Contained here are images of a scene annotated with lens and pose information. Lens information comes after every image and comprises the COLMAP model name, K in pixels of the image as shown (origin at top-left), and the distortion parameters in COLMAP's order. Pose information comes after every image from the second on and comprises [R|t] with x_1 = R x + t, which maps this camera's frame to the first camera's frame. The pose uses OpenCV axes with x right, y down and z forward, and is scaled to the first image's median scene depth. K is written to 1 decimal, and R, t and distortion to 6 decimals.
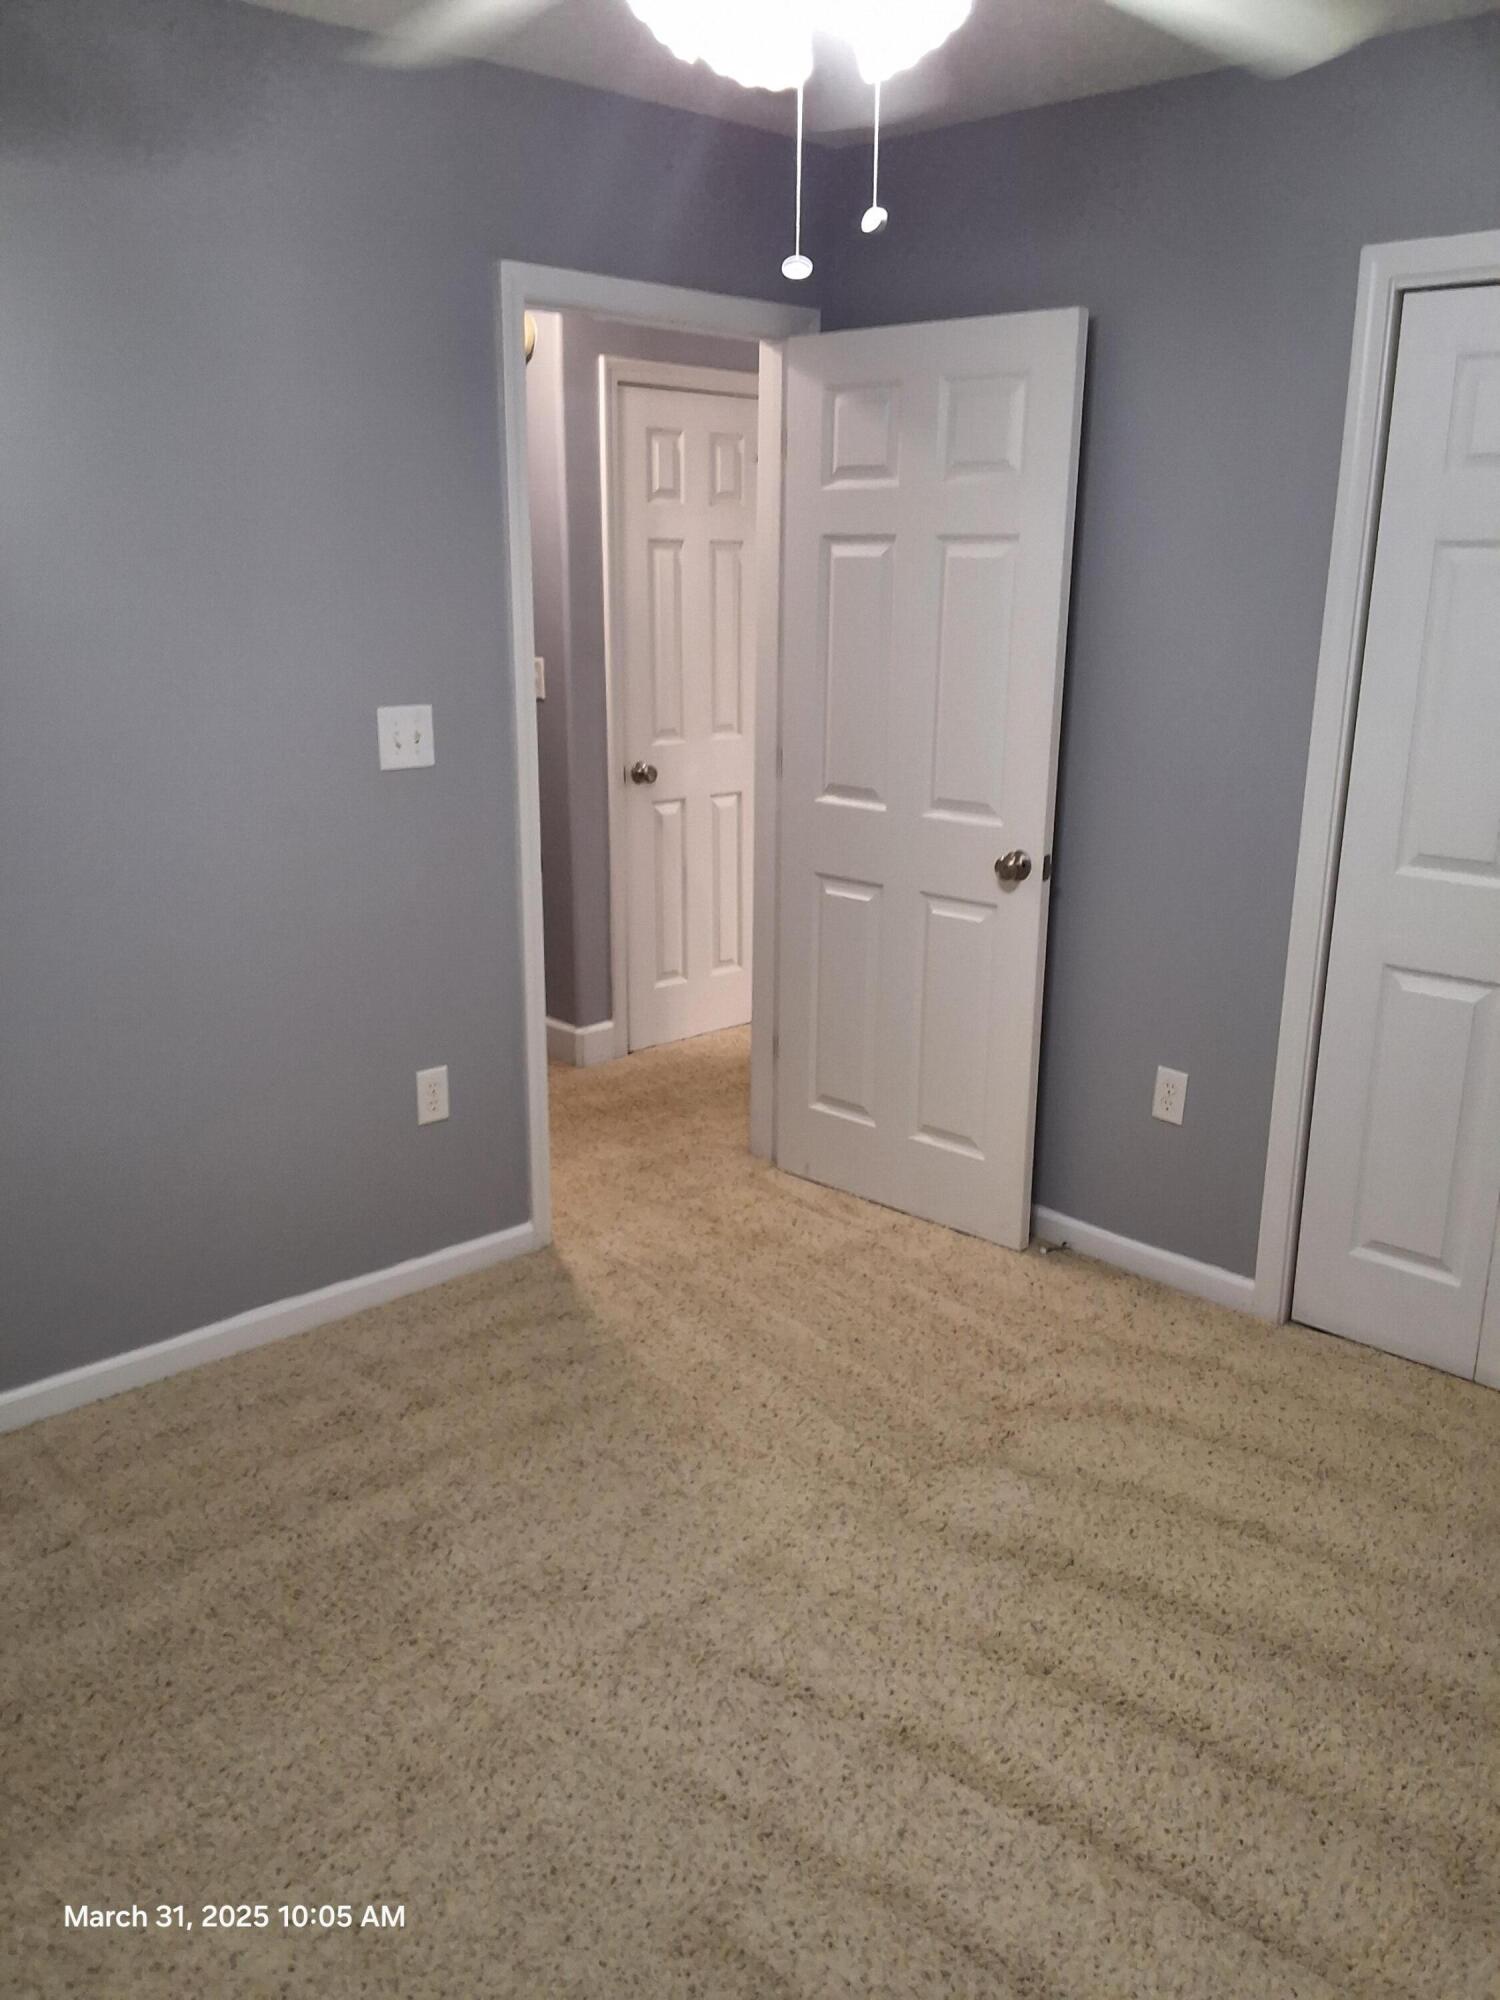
lens RADIAL K [[1619.5, 0, 771.0], [0, 1619.5, 1010.5], [0, 0, 1]] dist [0.125112, -0.229429]
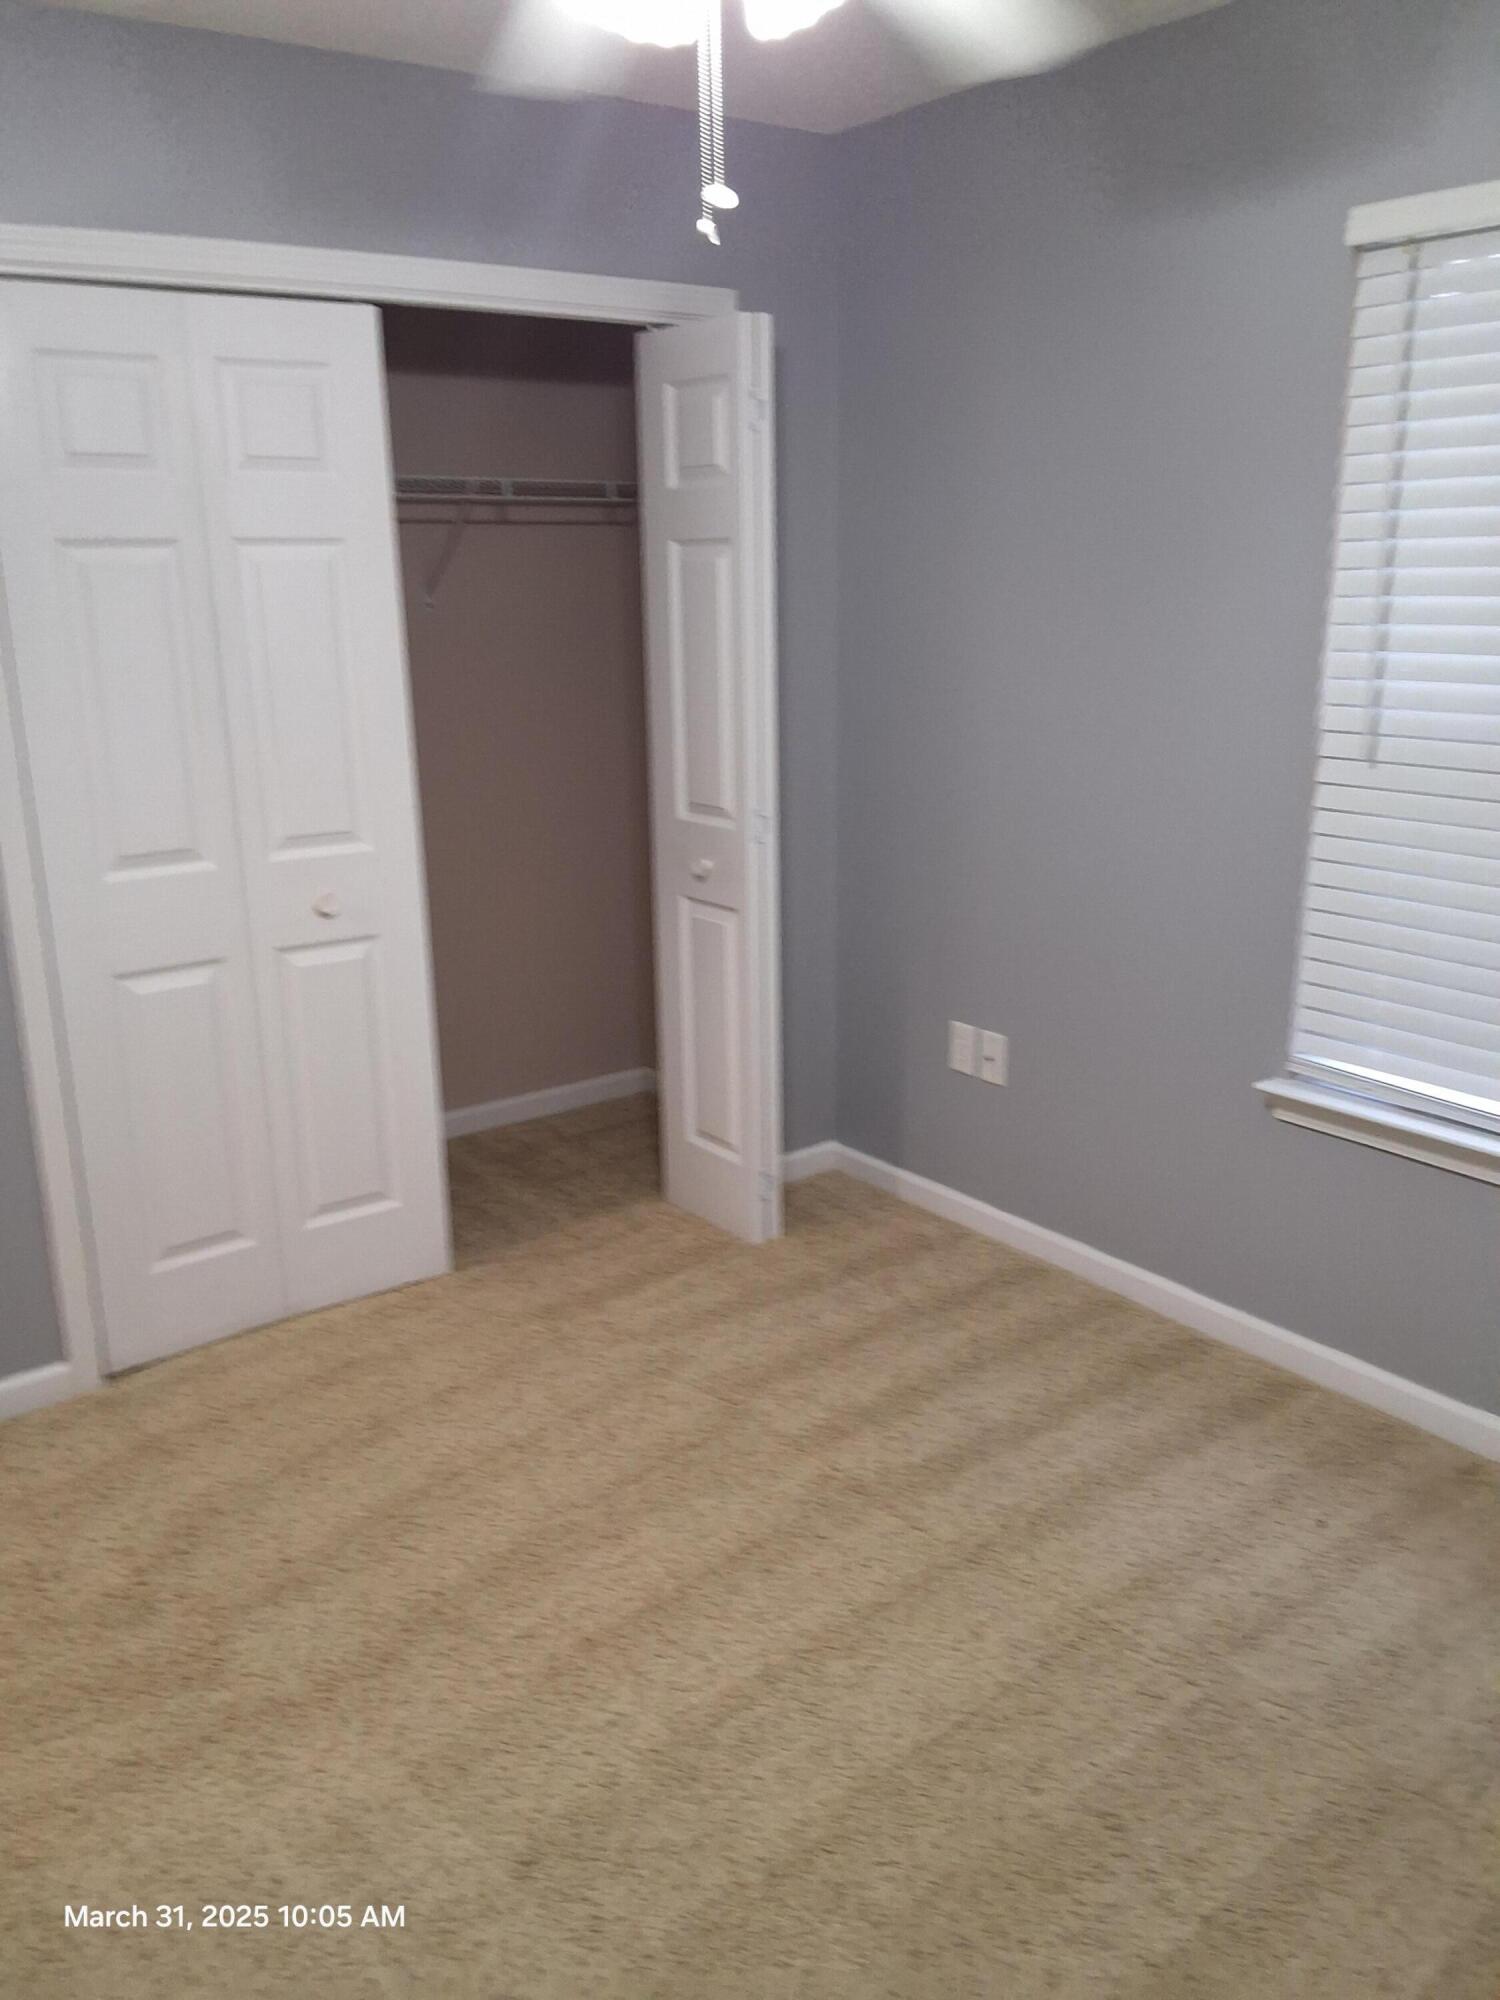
lens RADIAL K [[1638.6, 0, 750.0], [0, 1638.6, 1000.0], [0, 0, 1]] dist [0.151010, -0.254089]
pose [[0.101758, -0.262395, 0.959580, -0.578464], [0.283129, 0.932335, 0.224921, -0.140025], [-0.953668, 0.248798, 0.169164, 0.516116]]
